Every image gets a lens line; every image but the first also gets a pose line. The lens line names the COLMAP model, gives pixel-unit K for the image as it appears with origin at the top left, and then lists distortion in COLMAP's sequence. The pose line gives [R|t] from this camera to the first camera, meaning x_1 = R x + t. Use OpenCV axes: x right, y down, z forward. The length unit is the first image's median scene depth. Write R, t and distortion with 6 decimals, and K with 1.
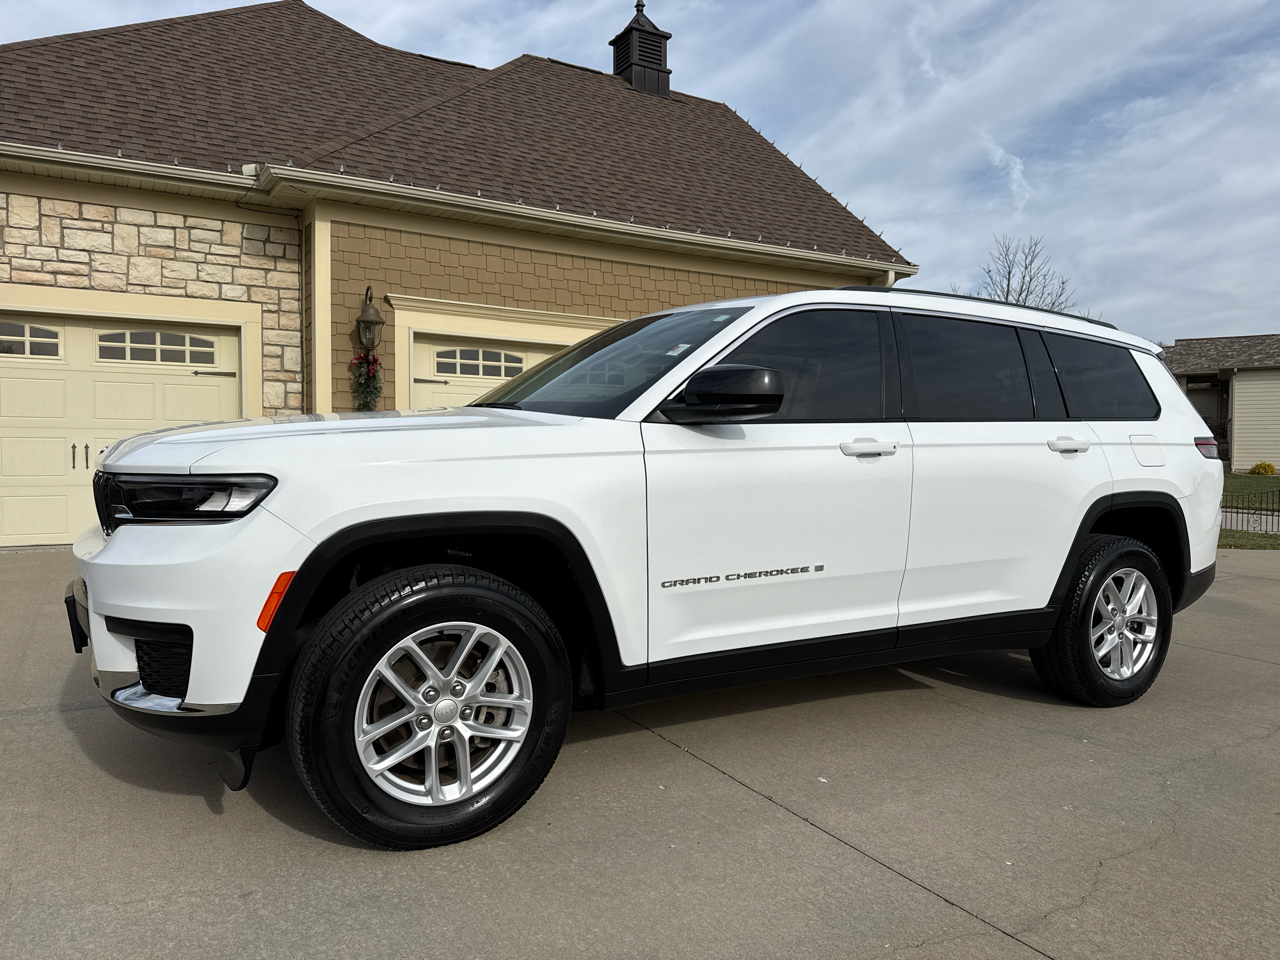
lens RADIAL K [[896.1, 0, 645.4], [0, 896.1, 482.5], [0, 0, 1]] dist [0.025188, -0.031752]
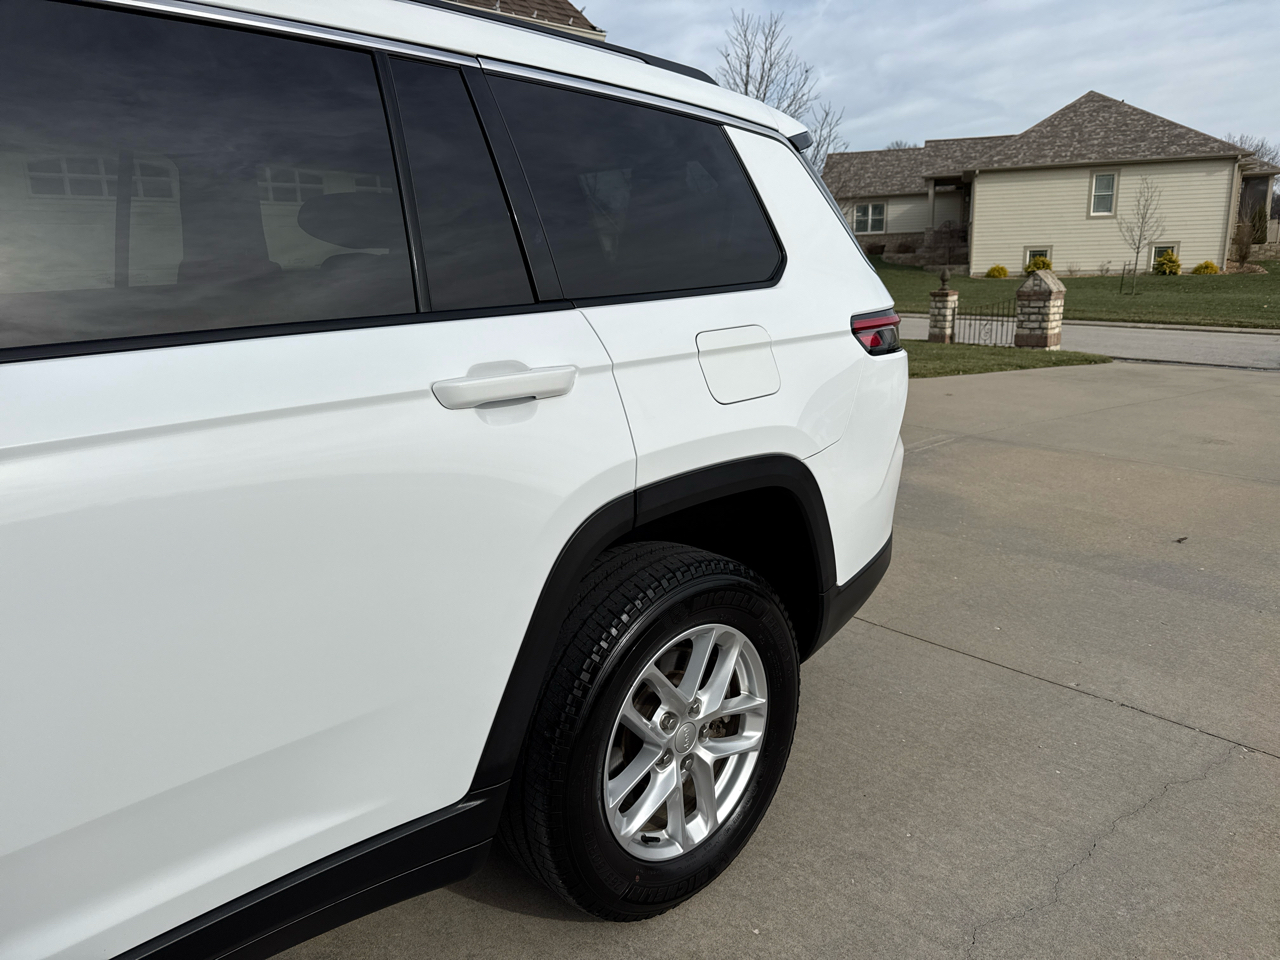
lens RADIAL K [[896.1, 0, 635.4], [0, 896.1, 494.3], [0, 0, 1]] dist [0.025188, -0.031752]
pose [[0.973372, -0.087221, 0.211989, 0.191393], [0.040235, 0.975434, 0.216587, -0.033111], [-0.225672, -0.202290, 0.952970, 0.269915]]
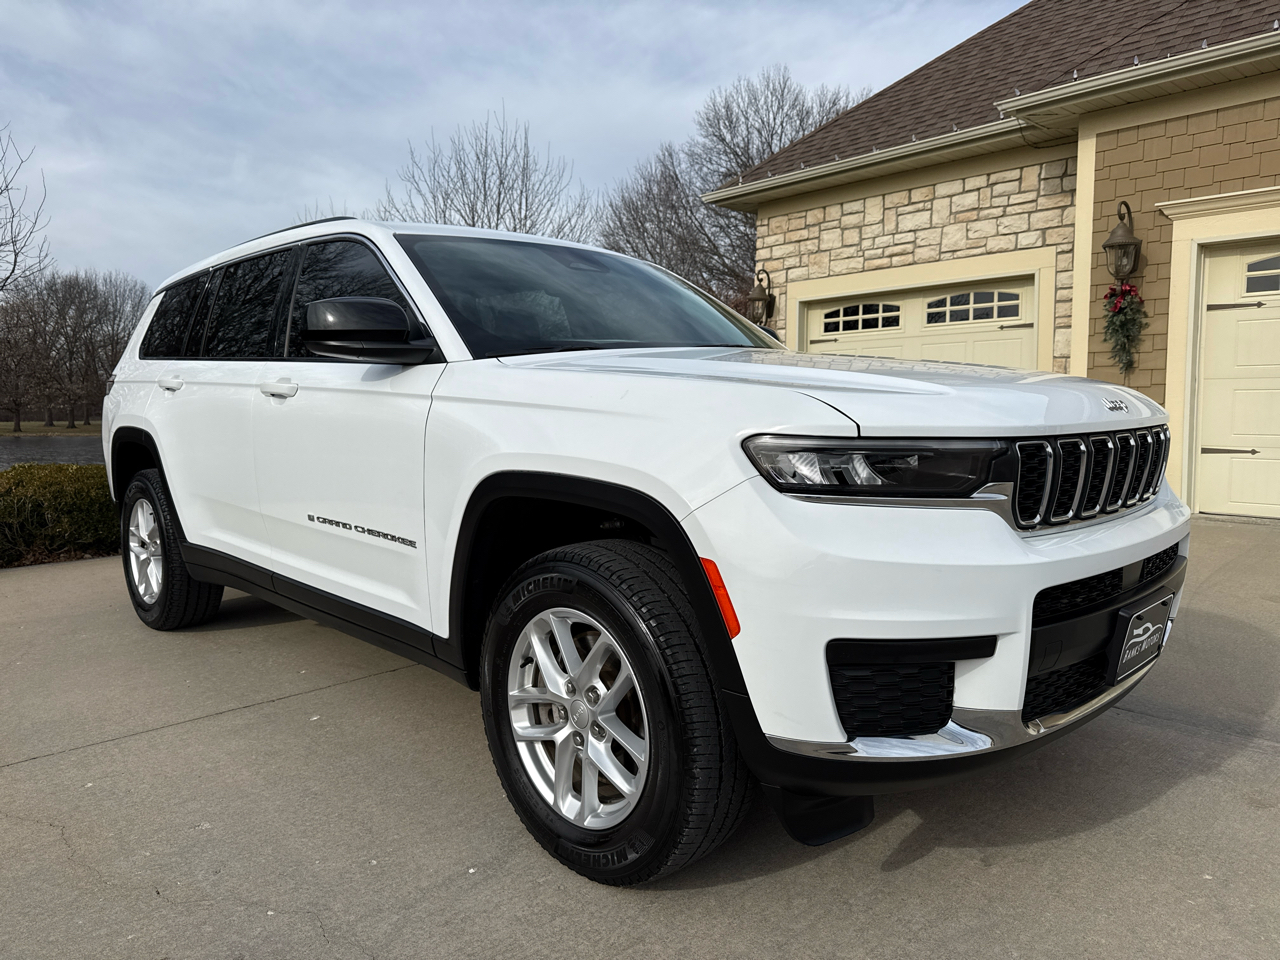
lens RADIAL K [[896.1, 0, 635.3], [0, 896.1, 490.2], [0, 0, 1]] dist [0.025188, -0.031752]
pose [[0.204152, 0.078250, -0.975807, 0.434778], [-0.025661, 0.996885, 0.074572, -0.003680], [0.978603, 0.009816, 0.205525, 0.399568]]
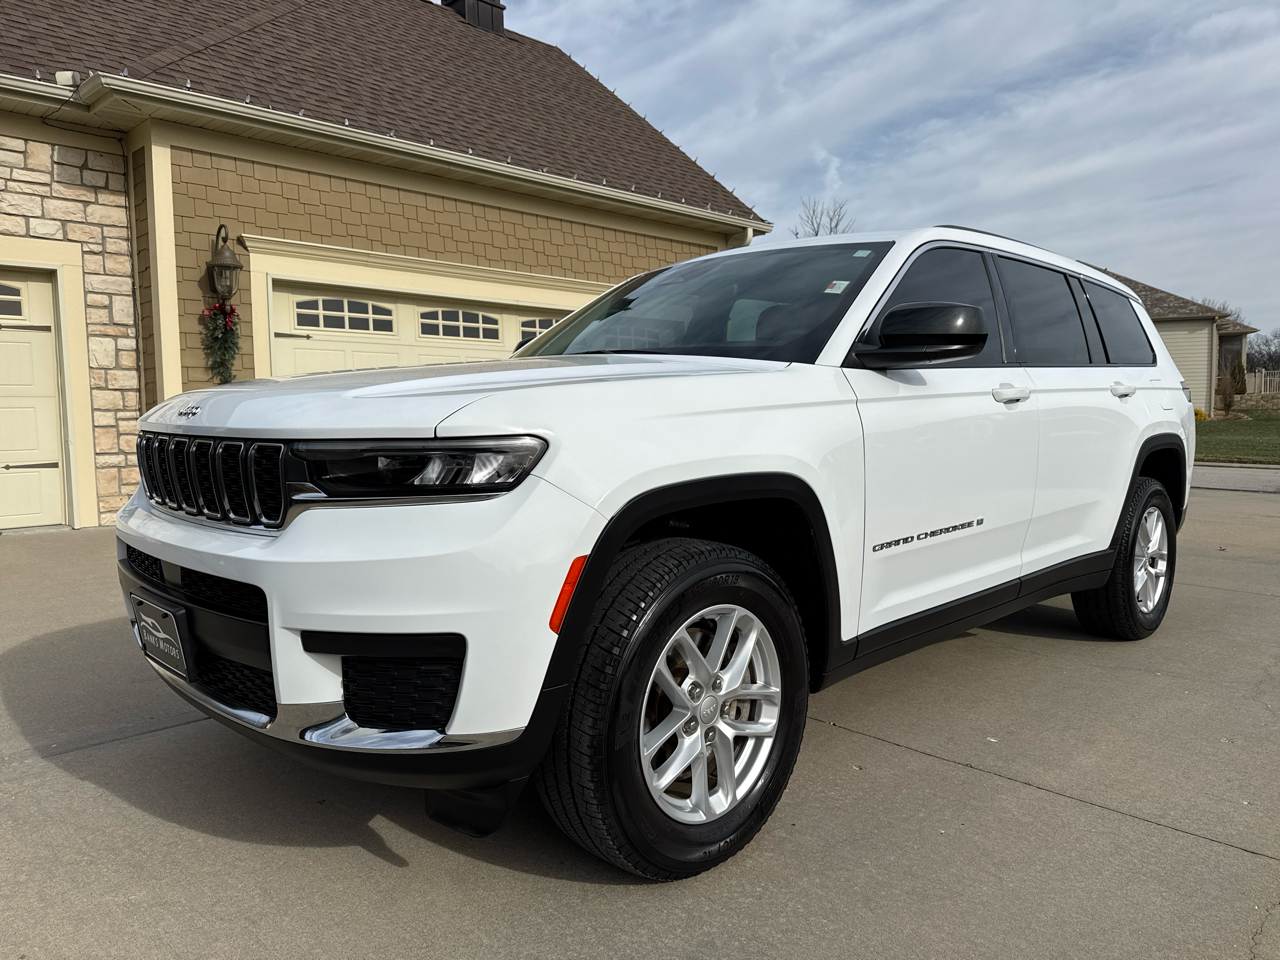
lens RADIAL K [[896.1, 0, 640.8], [0, 896.1, 481.8], [0, 0, 1]] dist [0.025188, -0.031752]
pose [[0.970655, -0.040588, 0.237028, -0.134687], [0.030312, 0.998442, 0.046842, -0.000535], [-0.238560, -0.038283, 0.970373, 0.057663]]
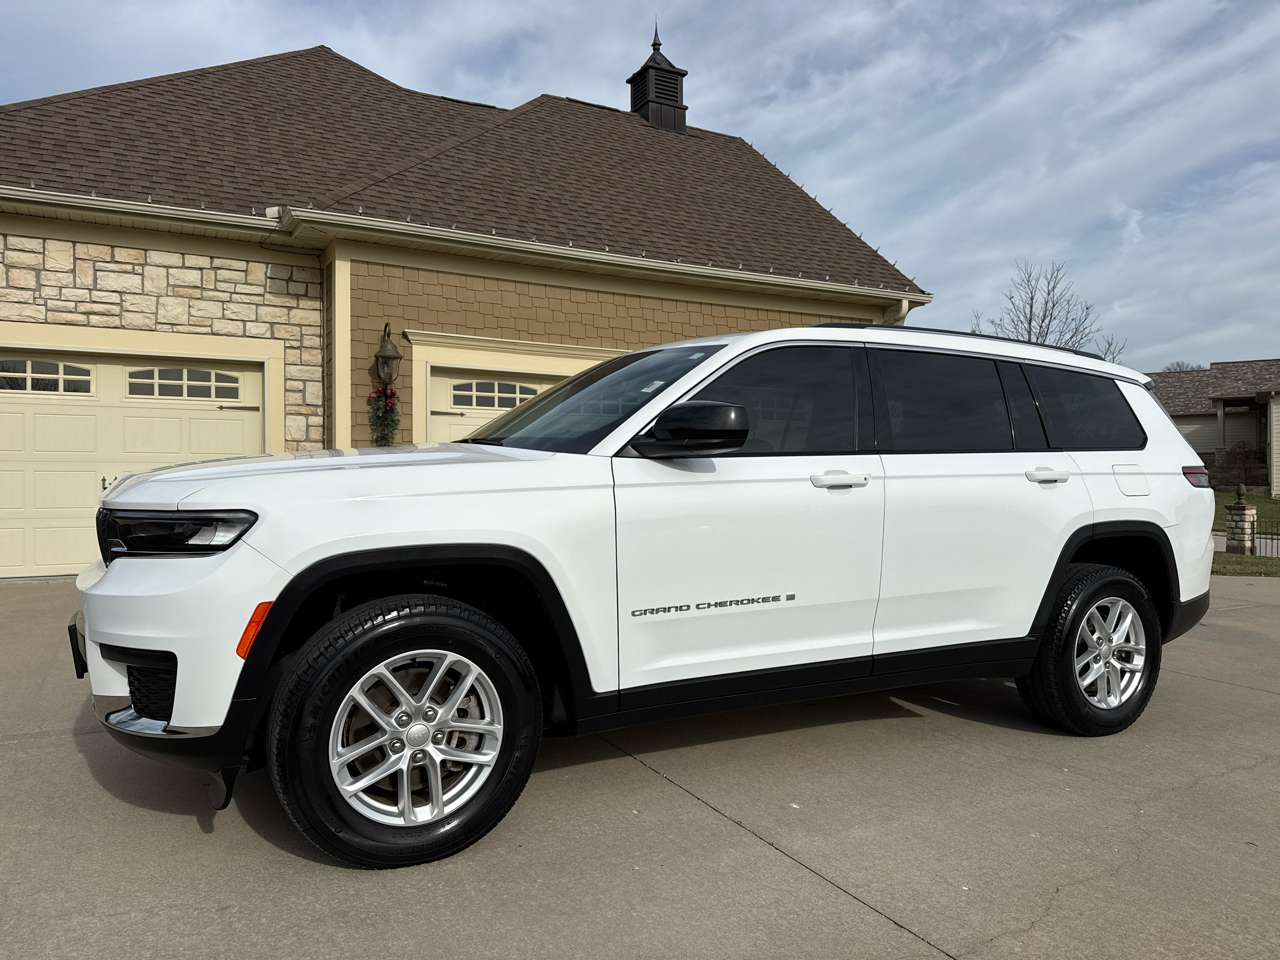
lens RADIAL K [[896.1, 0, 642.1], [0, 896.1, 484.3], [0, 0, 1]] dist [0.025188, -0.031752]
pose [[0.999311, -0.005211, -0.036739, 0.022162], [0.004148, 0.999572, -0.028949, -0.001782], [0.036874, 0.028777, 0.998905, -0.012683]]
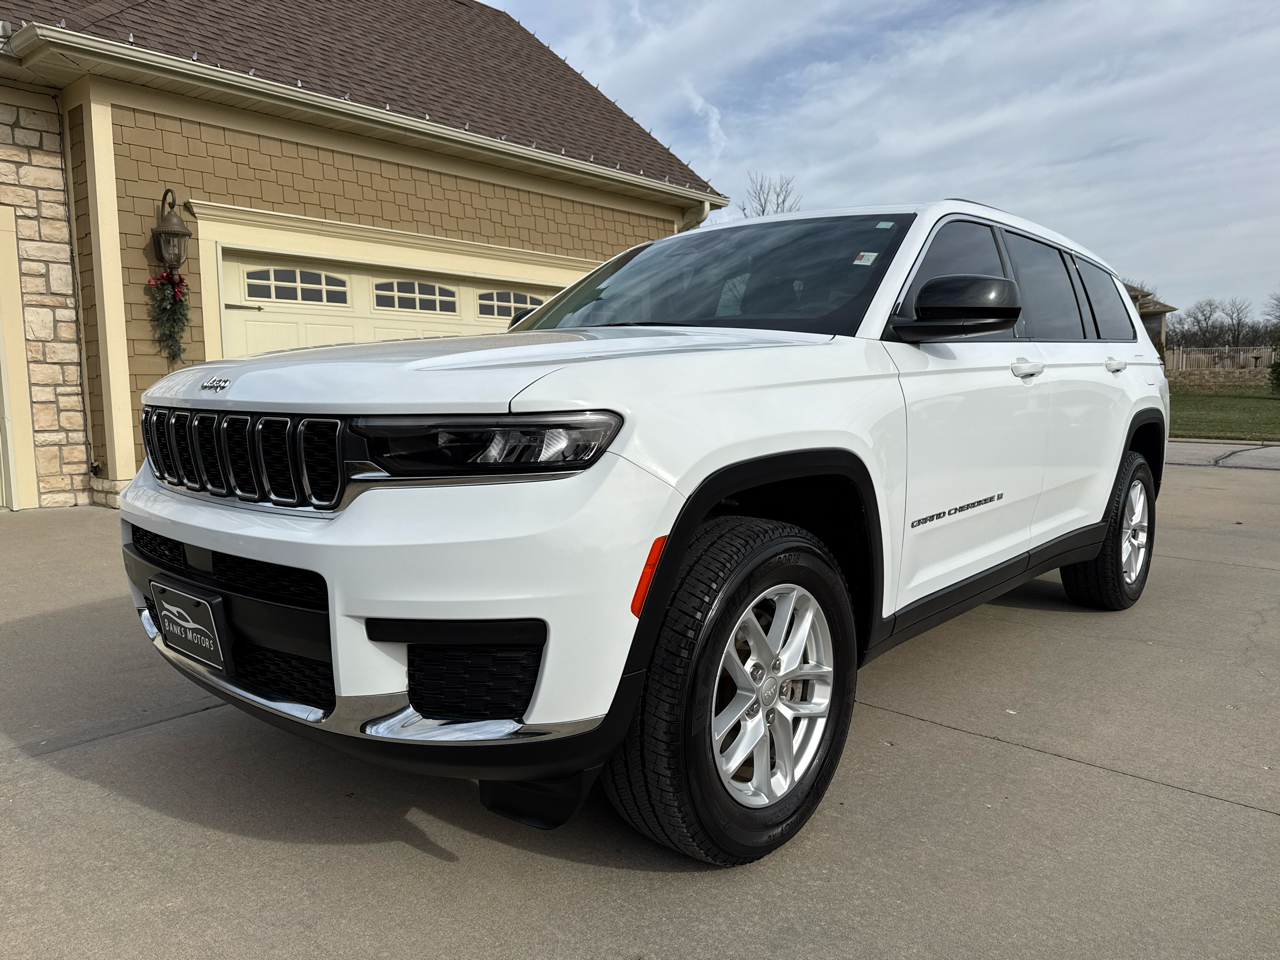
lens RADIAL K [[896.1, 0, 641.3], [0, 896.1, 479.1], [0, 0, 1]] dist [0.025188, -0.031752]
pose [[0.951588, -0.052489, 0.302863, -0.162600], [0.031807, 0.996837, 0.072825, -0.001337], [-0.305728, -0.059666, 0.950248, 0.074289]]
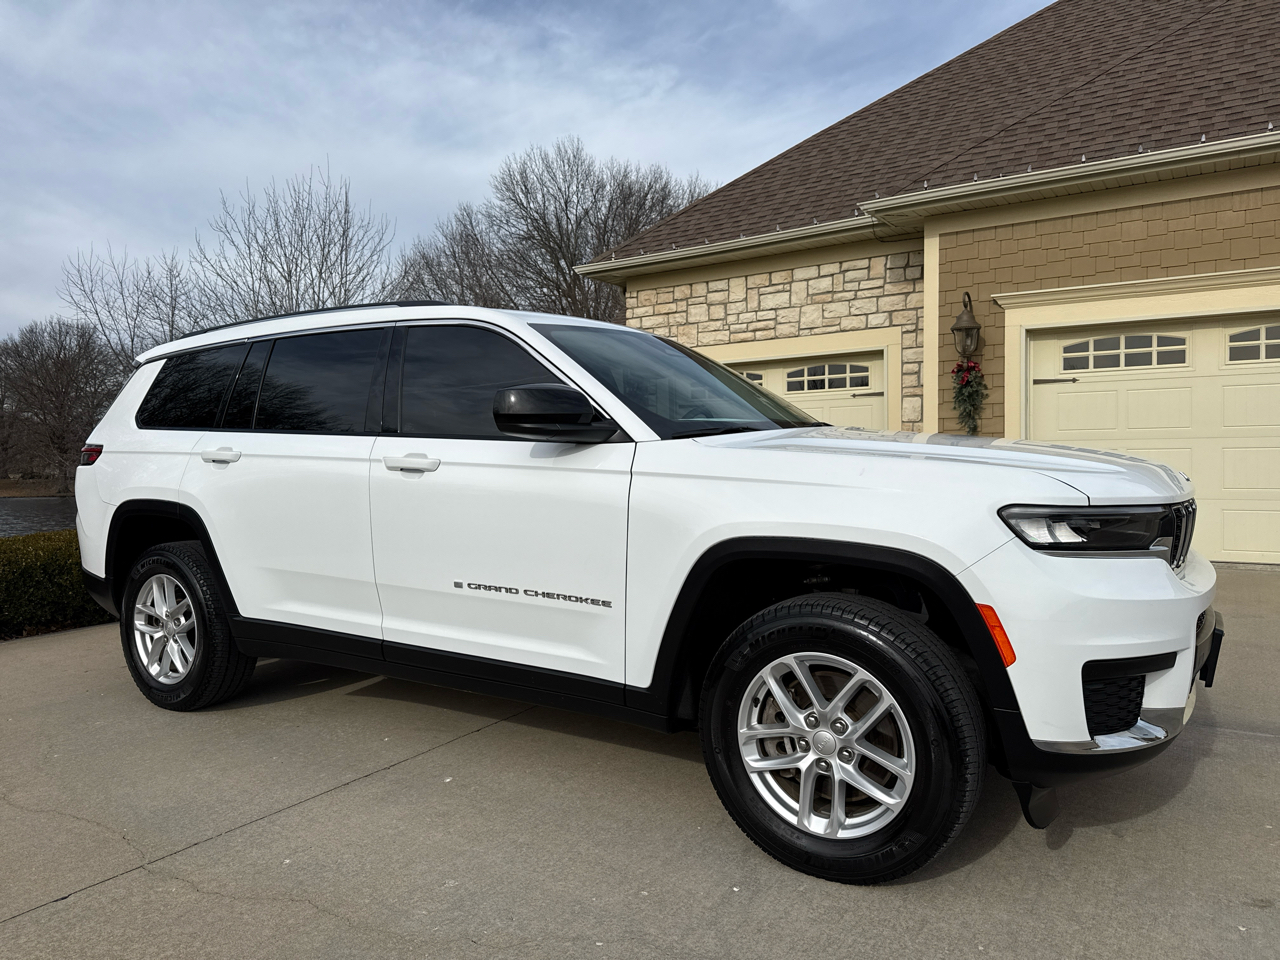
lens RADIAL K [[896.1, 0, 631.2], [0, 896.1, 487.0], [0, 0, 1]] dist [0.025188, -0.031752]
pose [[0.425107, 0.010230, -0.905085, 0.433067], [-0.012924, 0.999903, 0.005232, -0.007035], [0.905051, 0.009473, 0.425198, 0.260018]]
